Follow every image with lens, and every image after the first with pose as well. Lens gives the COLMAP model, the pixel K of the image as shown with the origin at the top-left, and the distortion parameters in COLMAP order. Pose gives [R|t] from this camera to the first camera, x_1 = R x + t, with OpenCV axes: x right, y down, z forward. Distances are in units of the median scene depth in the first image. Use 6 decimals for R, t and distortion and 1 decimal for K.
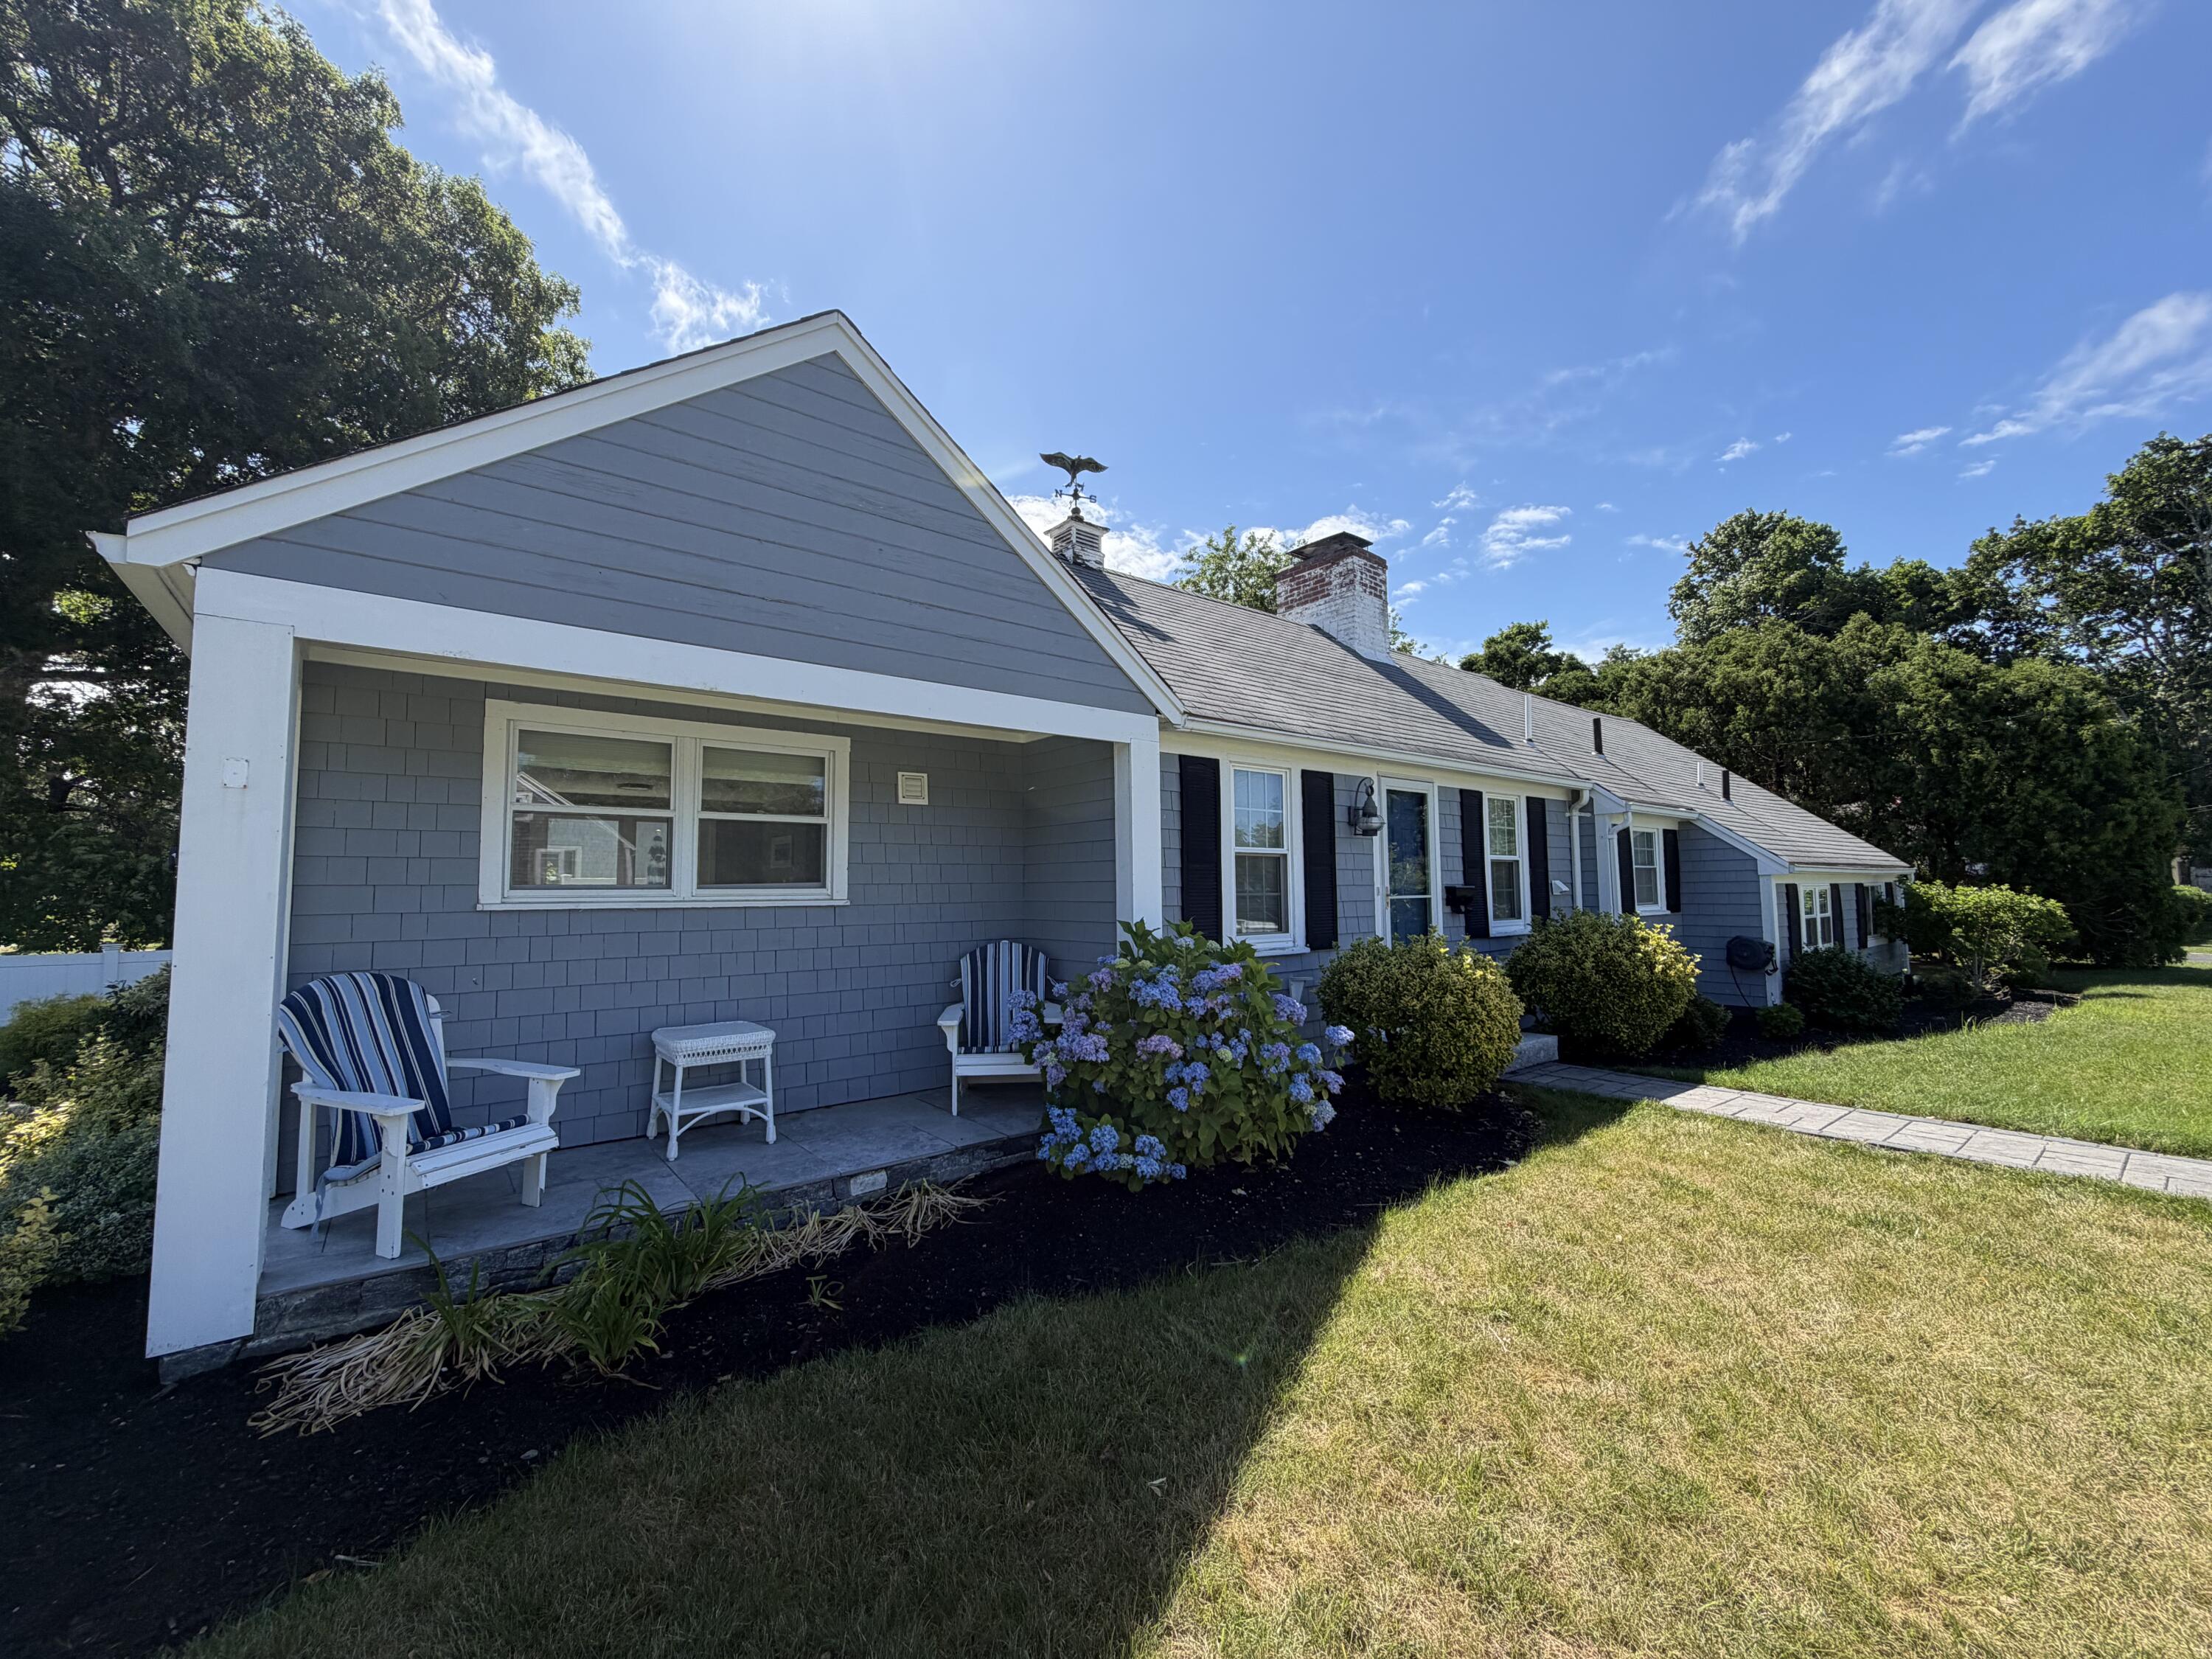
lens RADIAL K [[884.3, 0, 1116.8], [0, 884.3, 831.7], [0, 0, 1]] dist [0.003244, -0.001403]
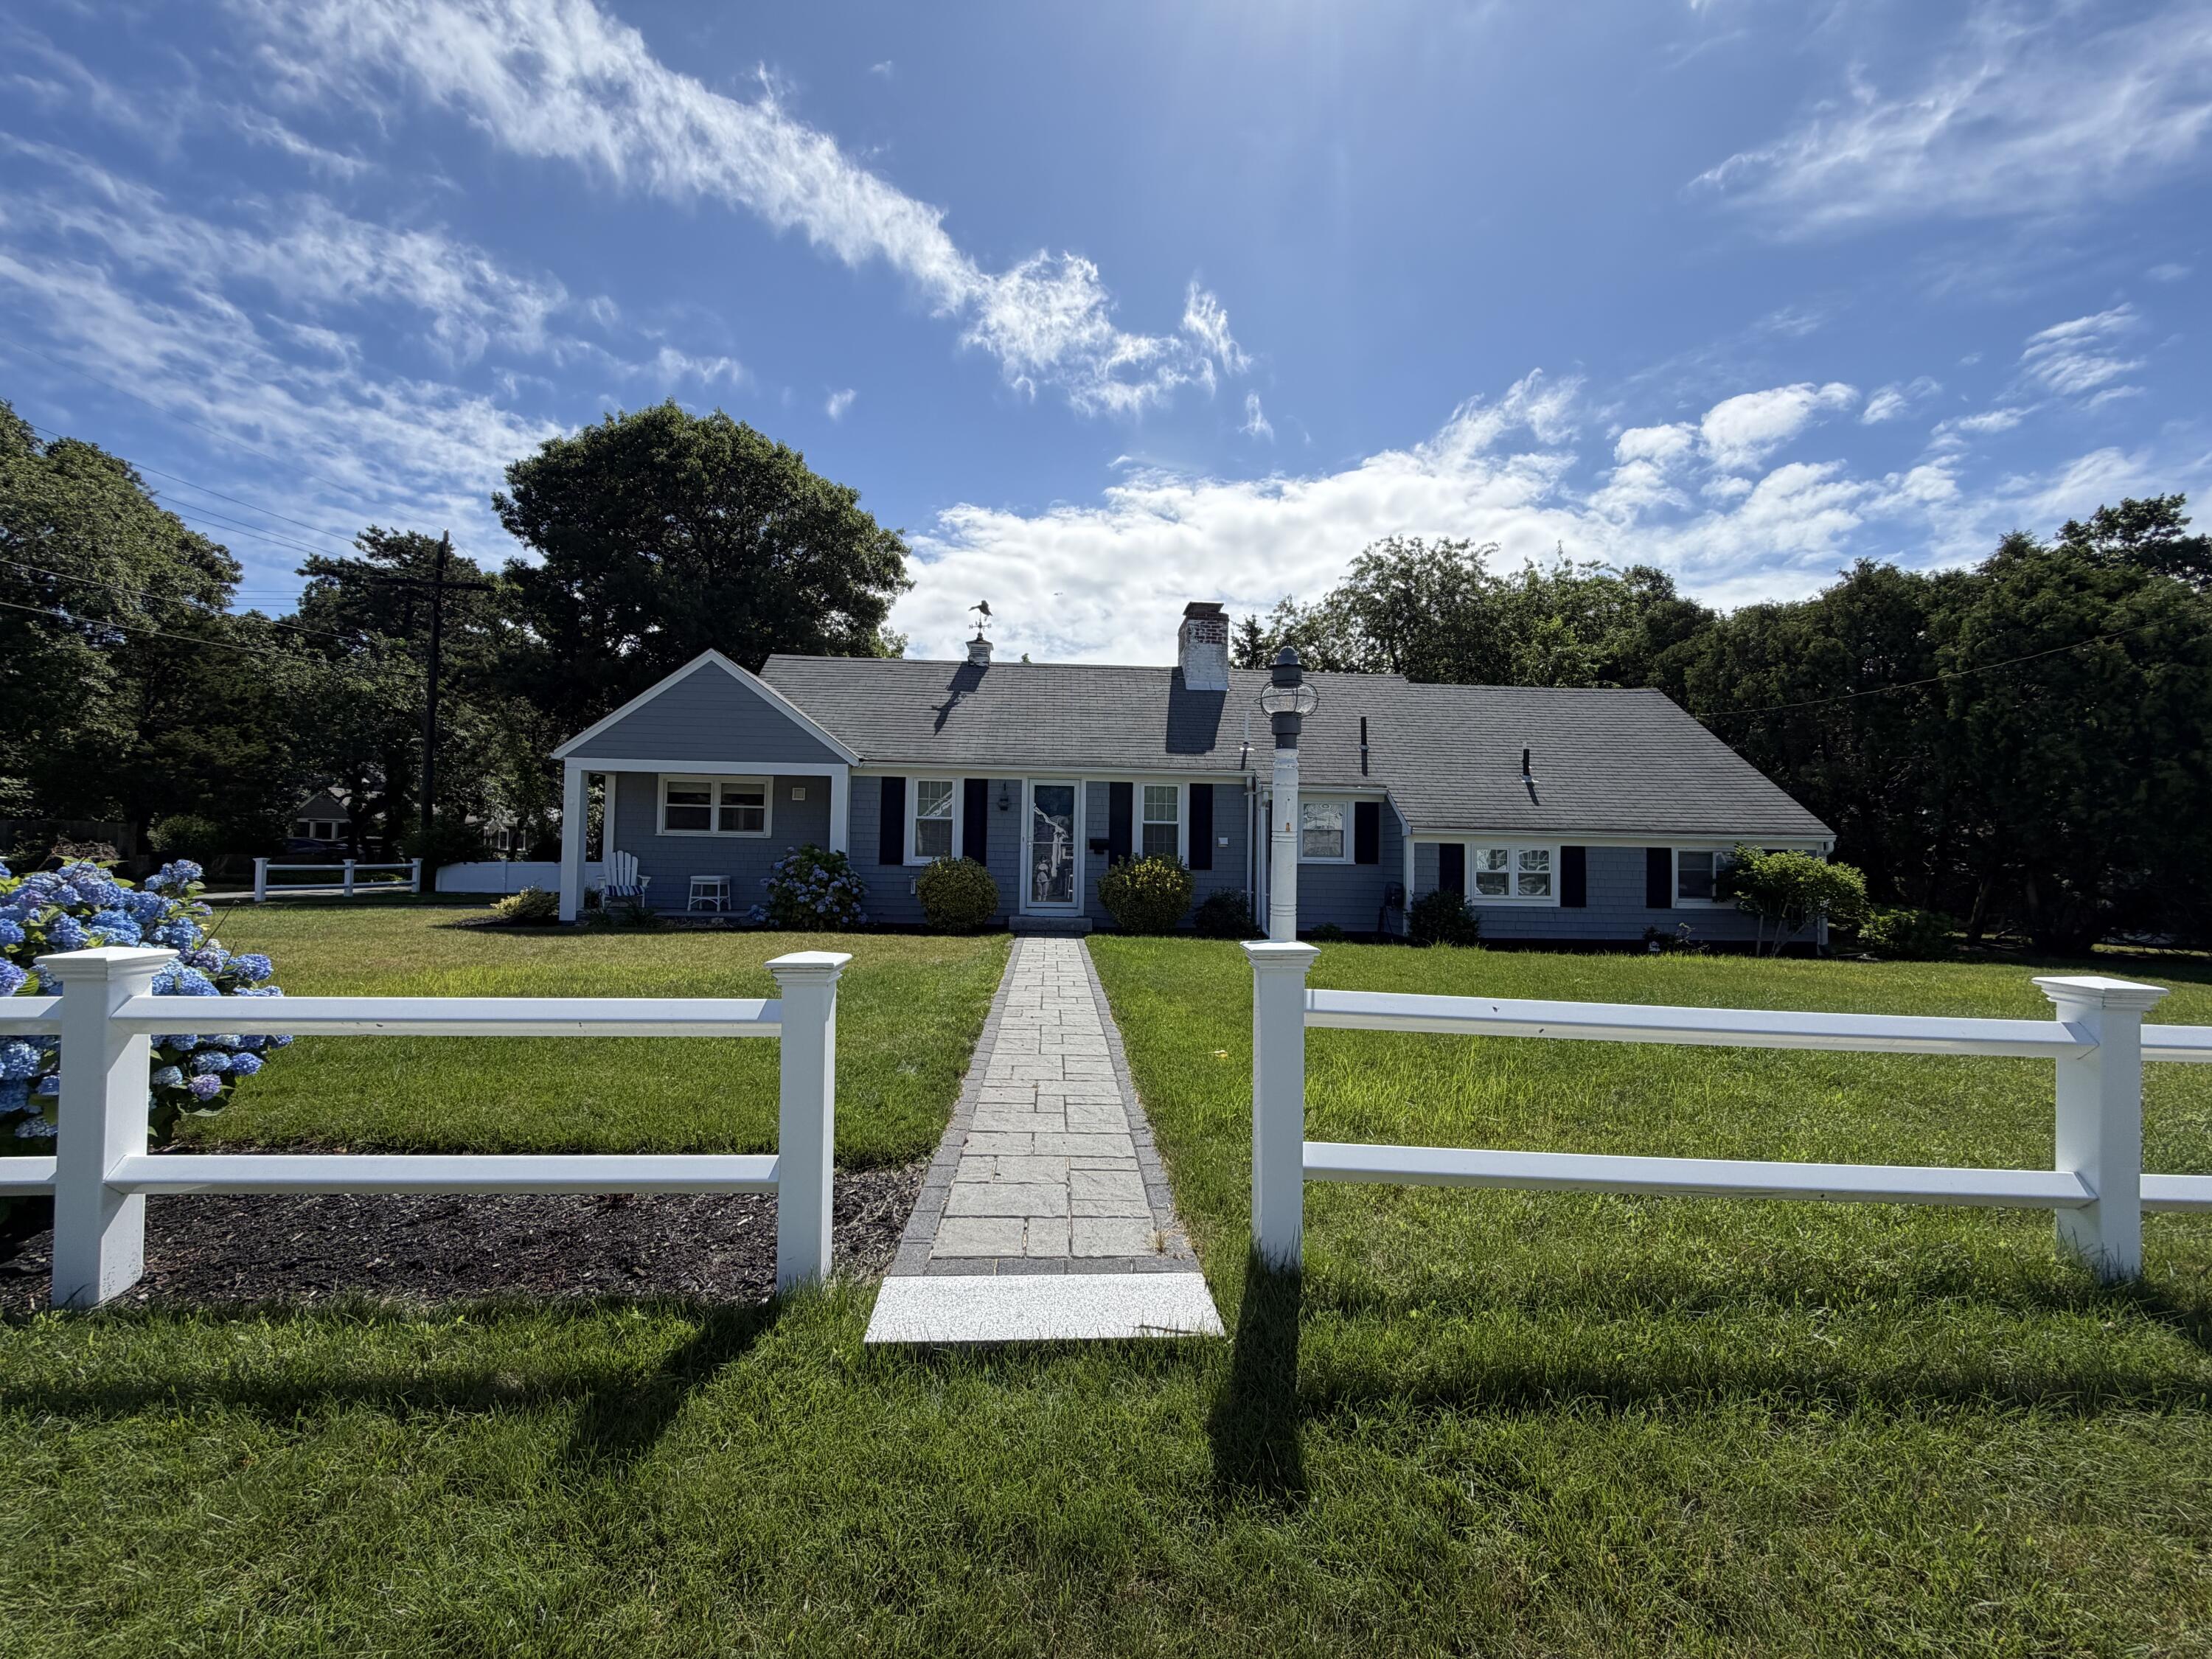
lens RADIAL K [[884.3, 0, 1110.2], [0, 884.3, 835.6], [0, 0, 1]] dist [0.003244, -0.001403]
pose [[0.819198, 0.011713, -0.573391, 1.703790], [0.011746, 0.999239, 0.037193, -0.011418], [0.573391, -0.037204, 0.818437, -0.505223]]
